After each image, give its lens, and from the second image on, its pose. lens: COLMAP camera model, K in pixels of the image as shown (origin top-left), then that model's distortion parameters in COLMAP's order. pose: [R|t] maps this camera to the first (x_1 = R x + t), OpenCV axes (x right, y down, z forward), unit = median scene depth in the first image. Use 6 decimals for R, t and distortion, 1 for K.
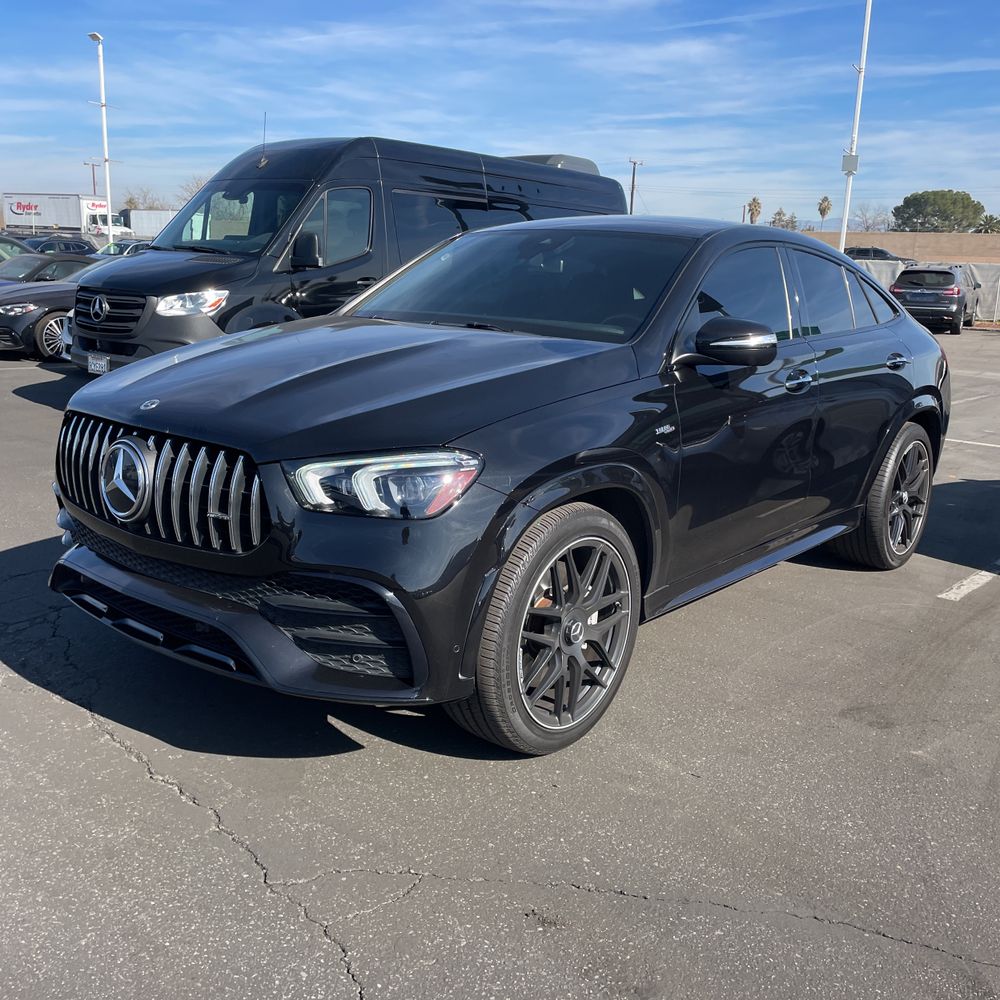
lens RADIAL K [[997.8, 0, 500.0], [0, 997.8, 500.0], [0, 0, 1]] dist [0.081929, -0.067979]
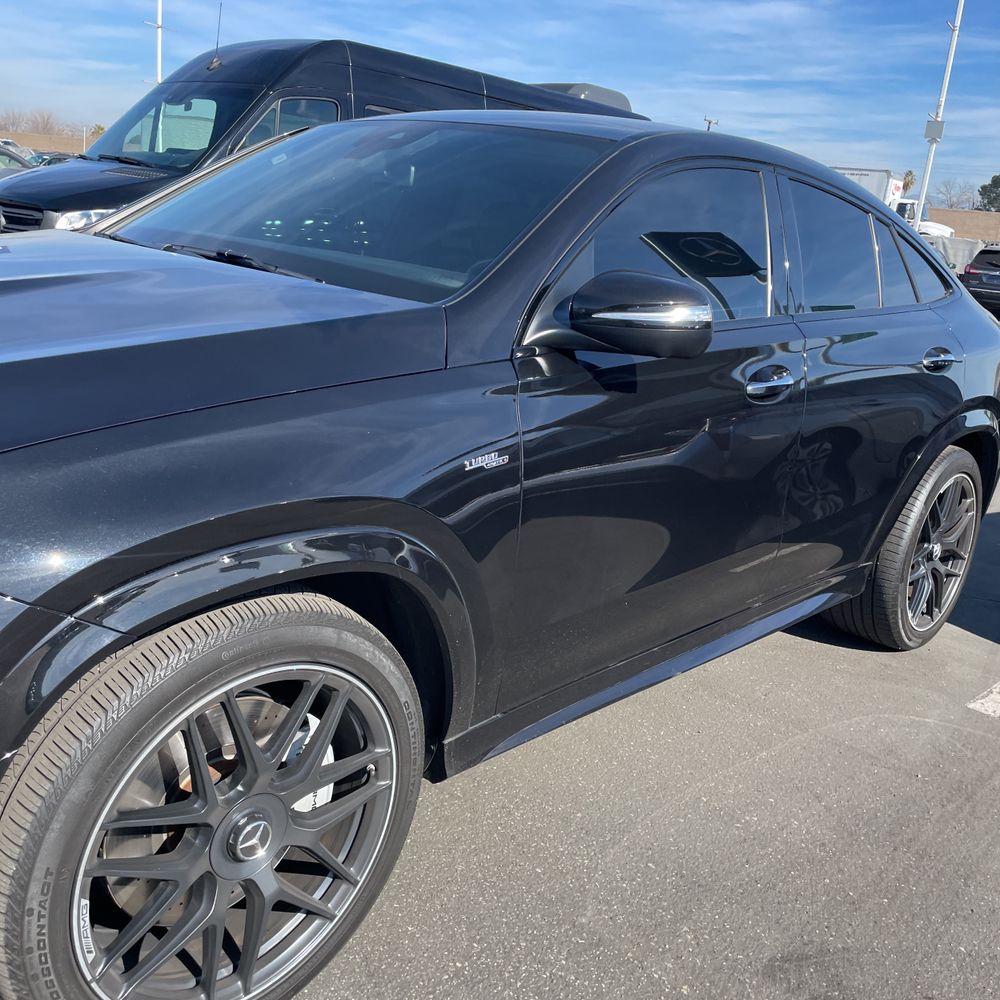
lens RADIAL K [[991.1, 0, 498.7], [0, 991.1, 490.0], [0, 0, 1]] dist [0.040021, -0.000485]
pose [[0.995533, 0.077987, -0.053224, 0.130685], [-0.076037, 0.996391, 0.037737, -0.049156], [0.055975, -0.033522, 0.997869, 0.287614]]
